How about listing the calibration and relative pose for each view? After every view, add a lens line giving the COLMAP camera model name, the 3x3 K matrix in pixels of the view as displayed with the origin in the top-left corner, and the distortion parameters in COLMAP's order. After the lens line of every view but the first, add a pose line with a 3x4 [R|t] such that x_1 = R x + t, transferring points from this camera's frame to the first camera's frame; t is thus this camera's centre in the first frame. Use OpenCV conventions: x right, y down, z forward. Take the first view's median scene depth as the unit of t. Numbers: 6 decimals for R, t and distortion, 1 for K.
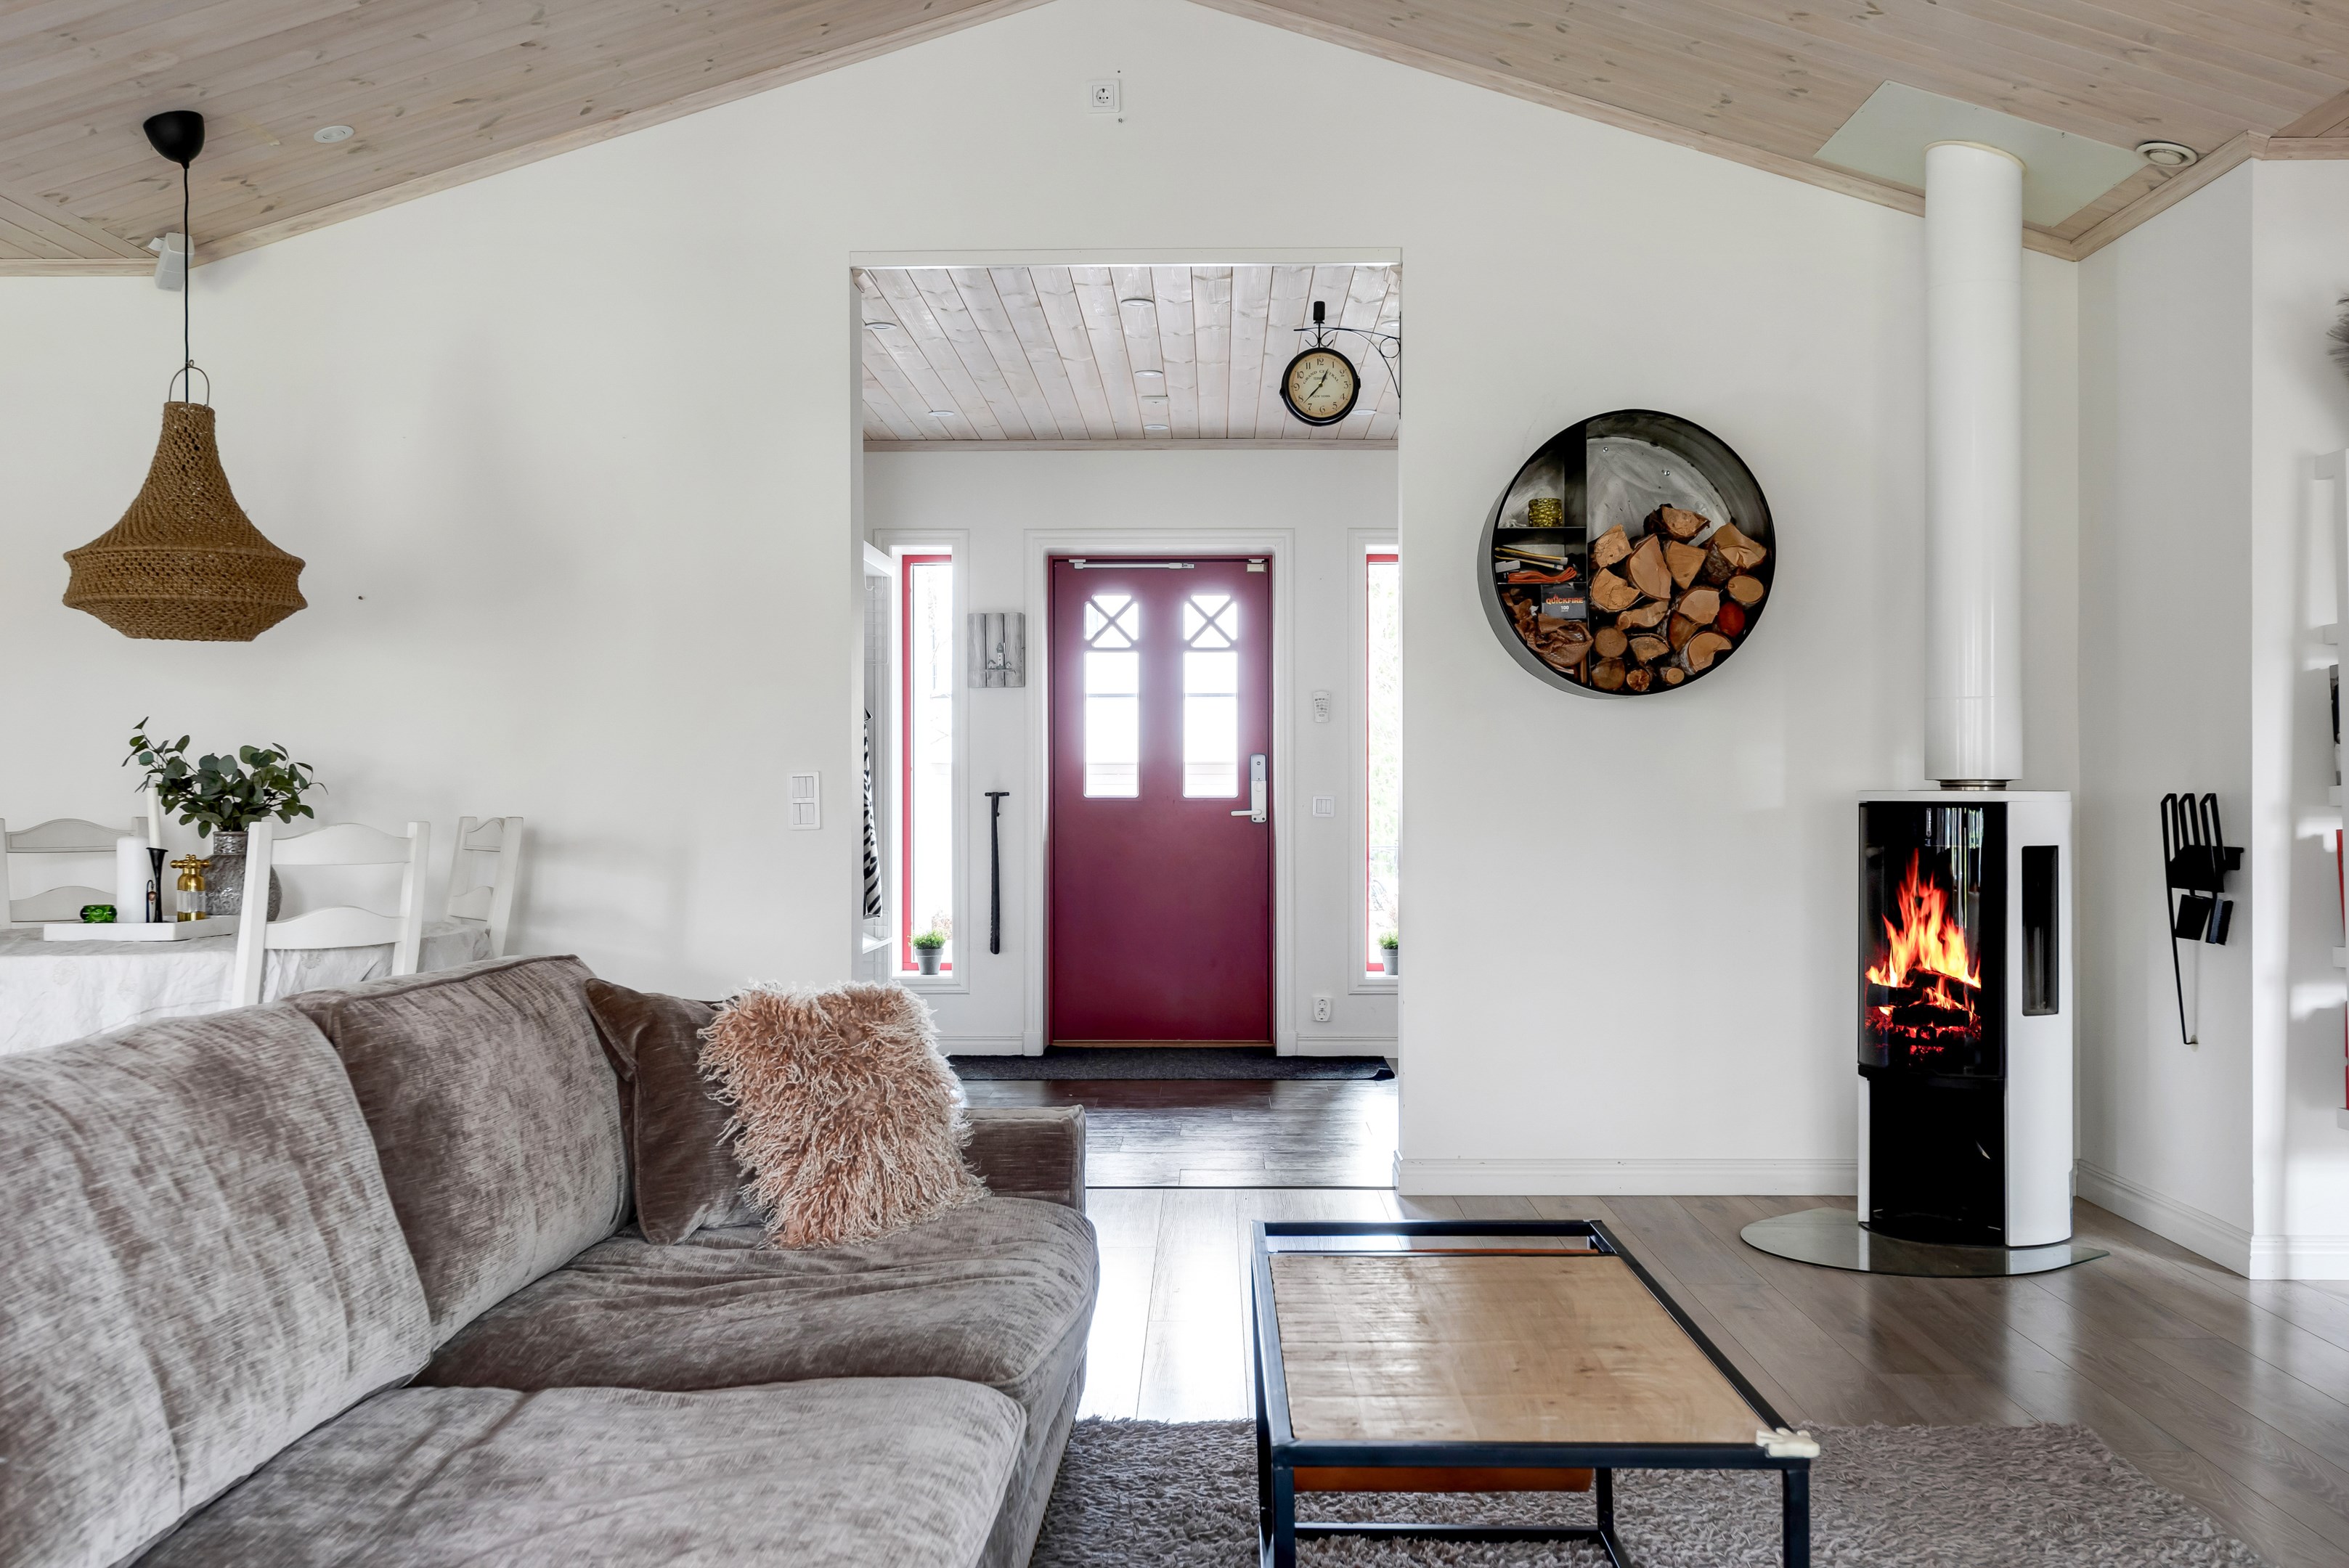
lens RADIAL K [[2234.2, 0, 1174.5], [0, 2234.2, 784.0], [0, 0, 1]] dist [0.010587, 0.013744]
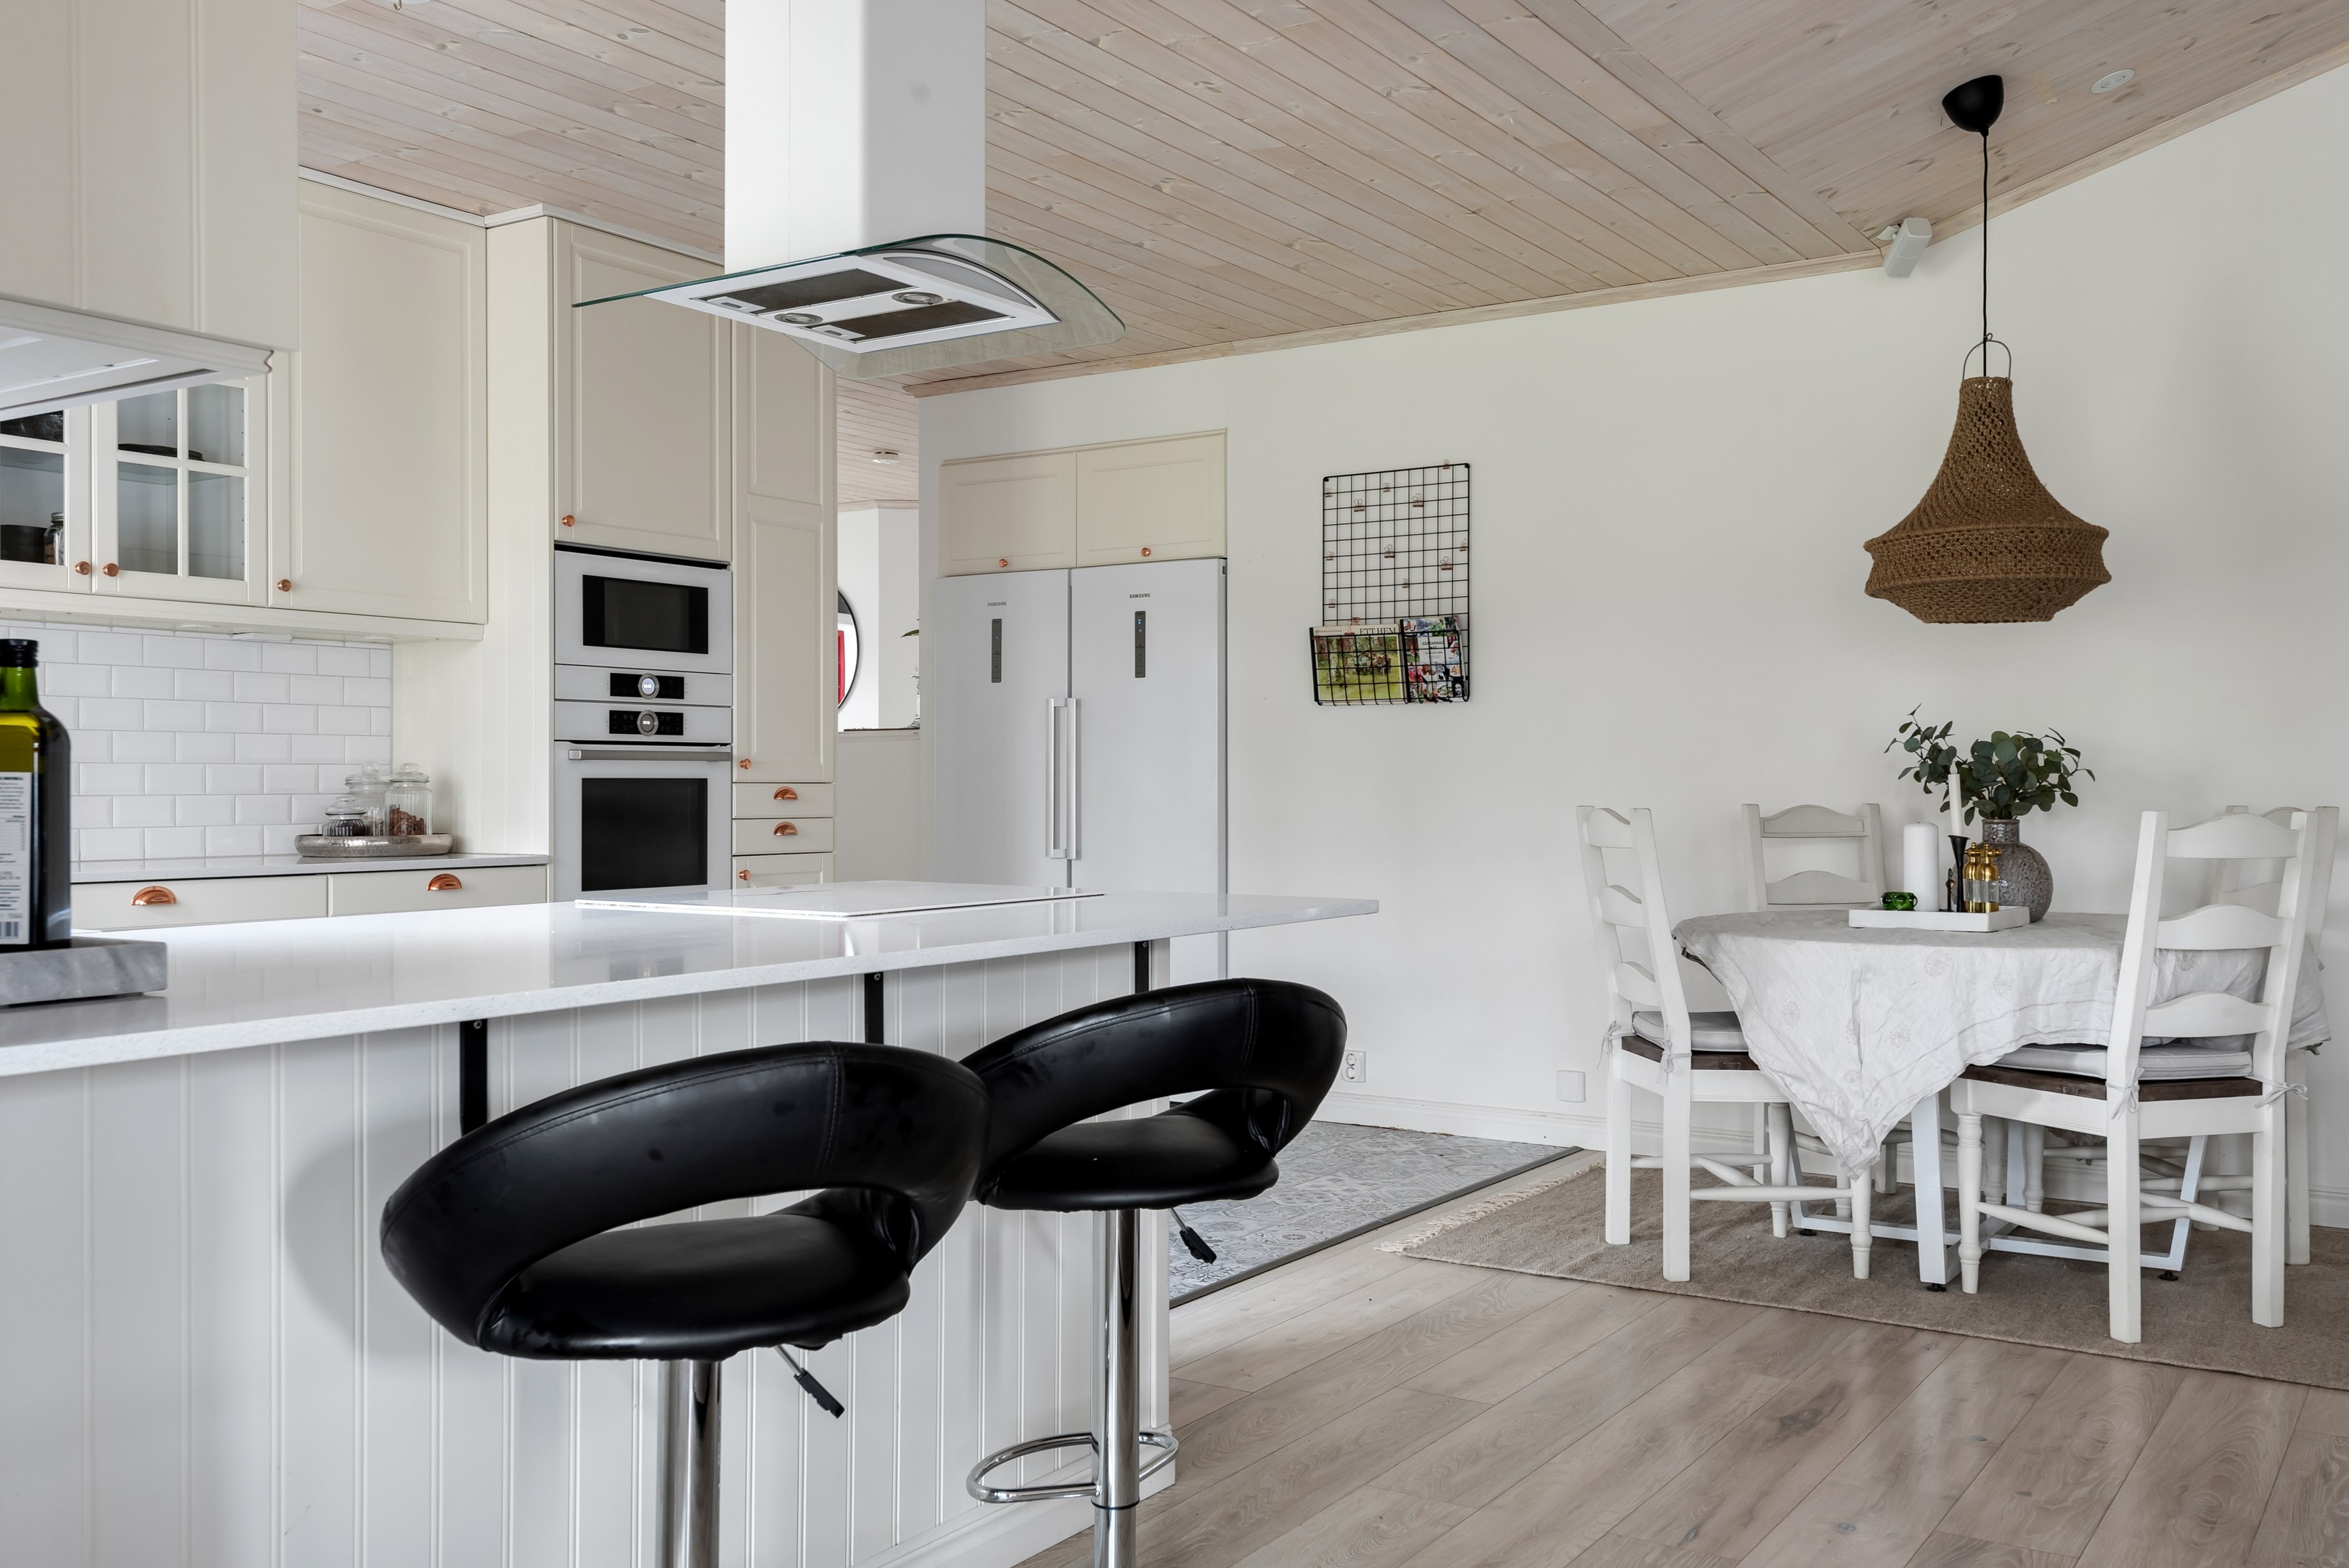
lens RADIAL K [[2015.9, 0, 1164.8], [0, 2015.9, 786.1], [0, 0, 1]] dist [0.005881, 0.002491]
pose [[0.841903, 0.000449, -0.539629, -0.265063], [0.003108, 0.999979, 0.005682, 0.000780], [0.539620, -0.006461, 0.841884, 0.069994]]
